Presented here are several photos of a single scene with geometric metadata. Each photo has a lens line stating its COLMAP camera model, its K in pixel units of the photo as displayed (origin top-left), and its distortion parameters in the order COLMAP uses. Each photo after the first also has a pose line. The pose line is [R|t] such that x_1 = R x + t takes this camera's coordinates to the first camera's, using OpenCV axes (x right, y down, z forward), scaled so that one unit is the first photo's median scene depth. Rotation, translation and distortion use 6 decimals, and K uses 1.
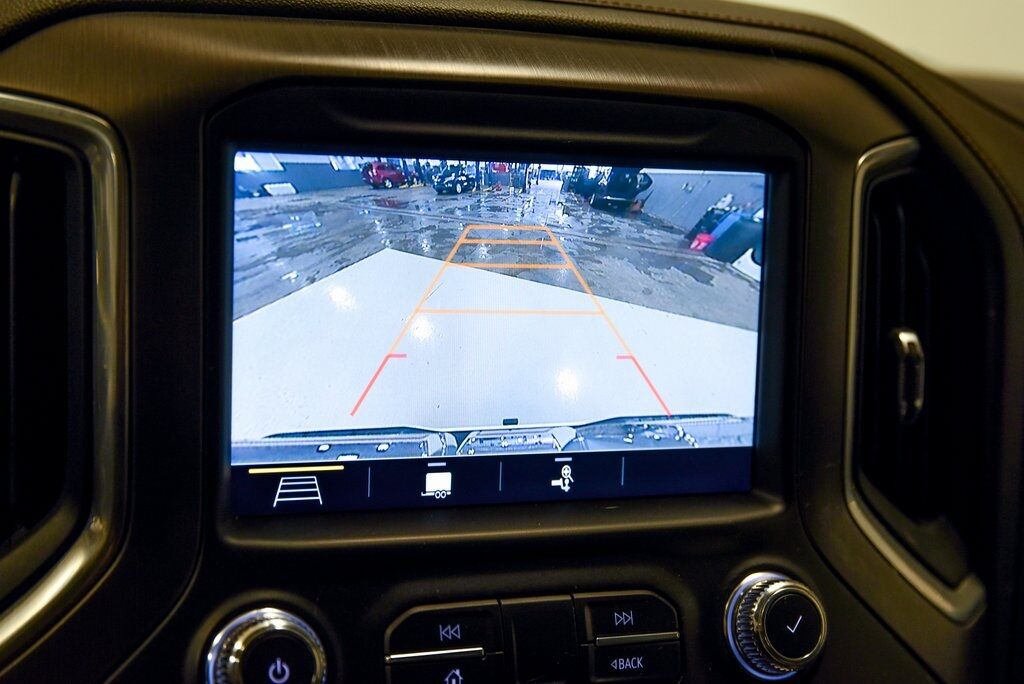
lens RADIAL K [[1608.8, 0, 516.6], [0, 1608.8, 337.6], [0, 0, 1]] dist [0.068125, 0.000000]
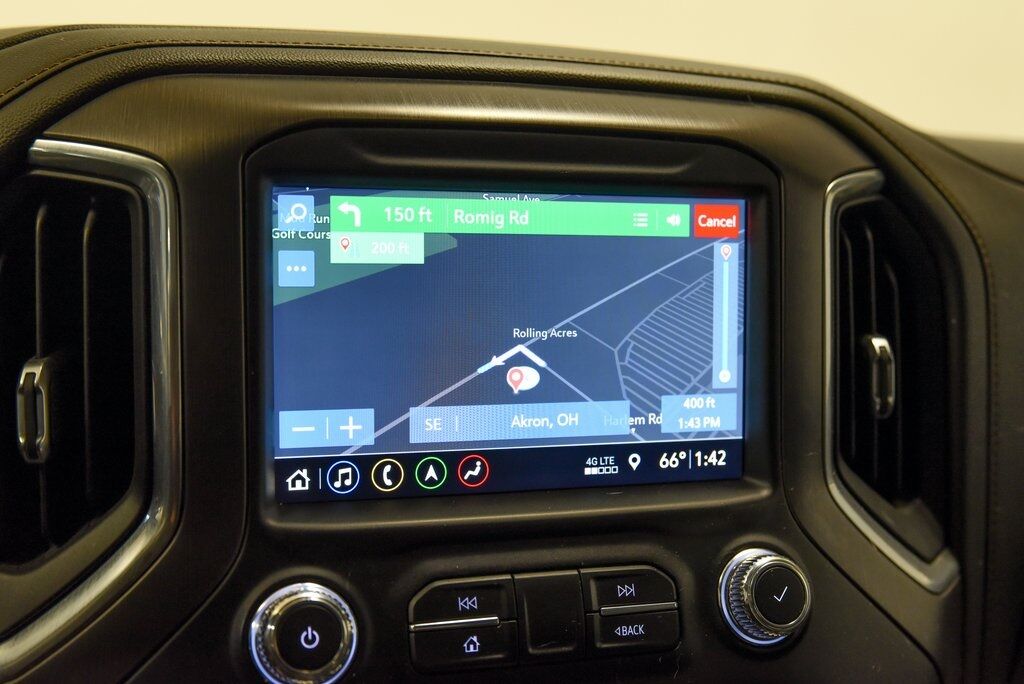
lens RADIAL K [[1227.9, 0, 514.4], [0, 1227.9, 328.5], [0, 0, 1]] dist [-0.010329, 0.000000]
pose [[0.996427, -0.027296, -0.079925, 0.062127], [0.022952, 0.998235, -0.054778, 0.036452], [0.081279, 0.052748, 0.995295, 0.129701]]
